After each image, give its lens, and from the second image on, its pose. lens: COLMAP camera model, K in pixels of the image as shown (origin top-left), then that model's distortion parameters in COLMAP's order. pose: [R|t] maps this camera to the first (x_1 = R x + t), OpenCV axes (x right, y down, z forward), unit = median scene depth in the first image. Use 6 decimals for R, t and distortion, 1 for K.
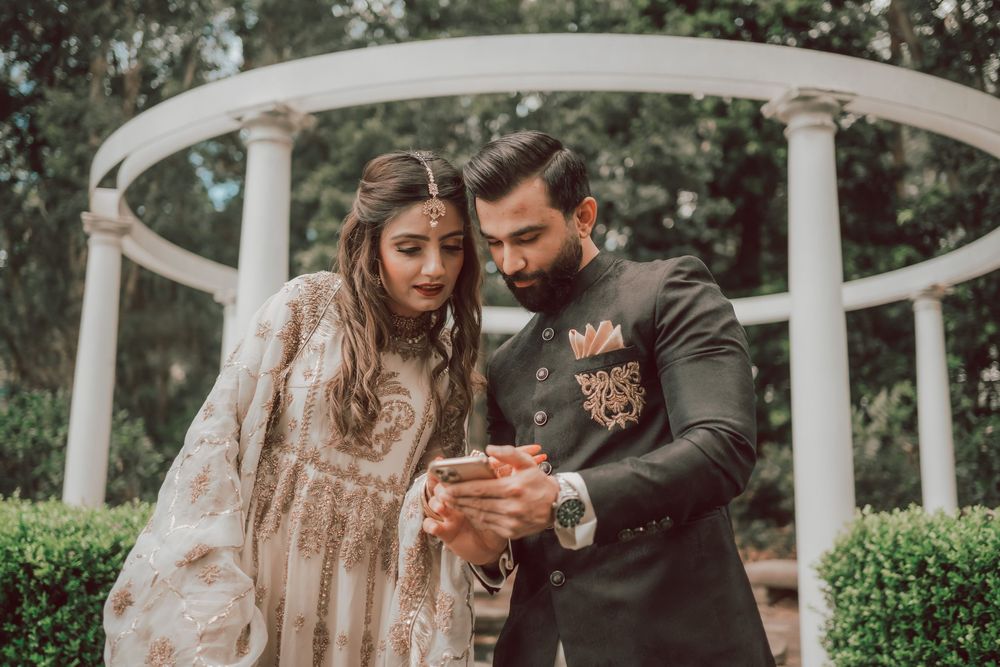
lens RADIAL K [[1022.4, 0, 501.5], [0, 1022.4, 332.7], [0, 0, 1]] dist [-0.007252, 0.123544]
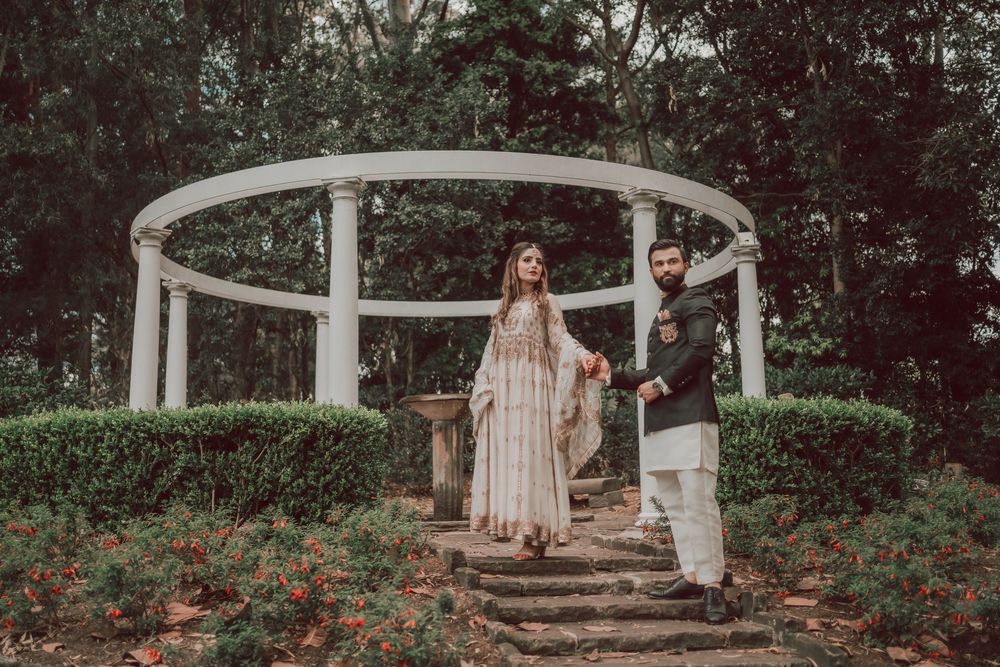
lens RADIAL K [[1014.6, 0, 498.1], [0, 1014.6, 328.8], [0, 0, 1]] dist [-0.024145, 0.117952]
pose [[0.956689, 0.016571, 0.290639, -0.703464], [-0.018614, 0.999818, 0.004267, 0.024670], [-0.290516, -0.009493, 0.956823, -1.010242]]
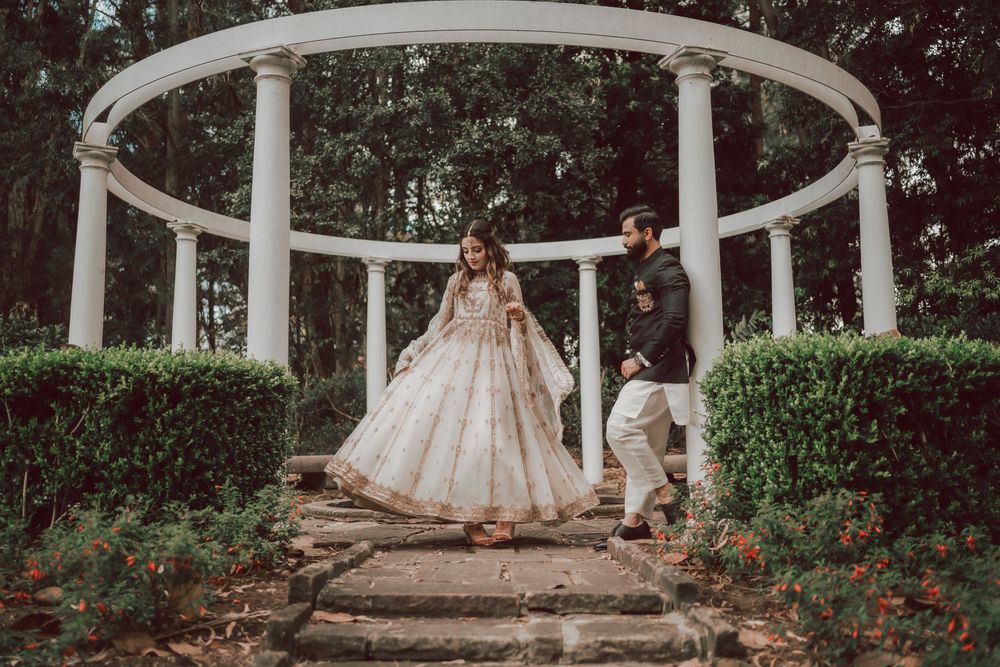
lens RADIAL K [[1014.6, 0, 498.1], [0, 1014.6, 328.8], [0, 0, 1]] dist [-0.024145, 0.117952]
pose [[0.992766, -0.005638, 0.119934, -0.156856], [0.001465, 0.999392, 0.034849, 0.114551], [-0.120058, -0.034421, 0.992170, -0.407468]]
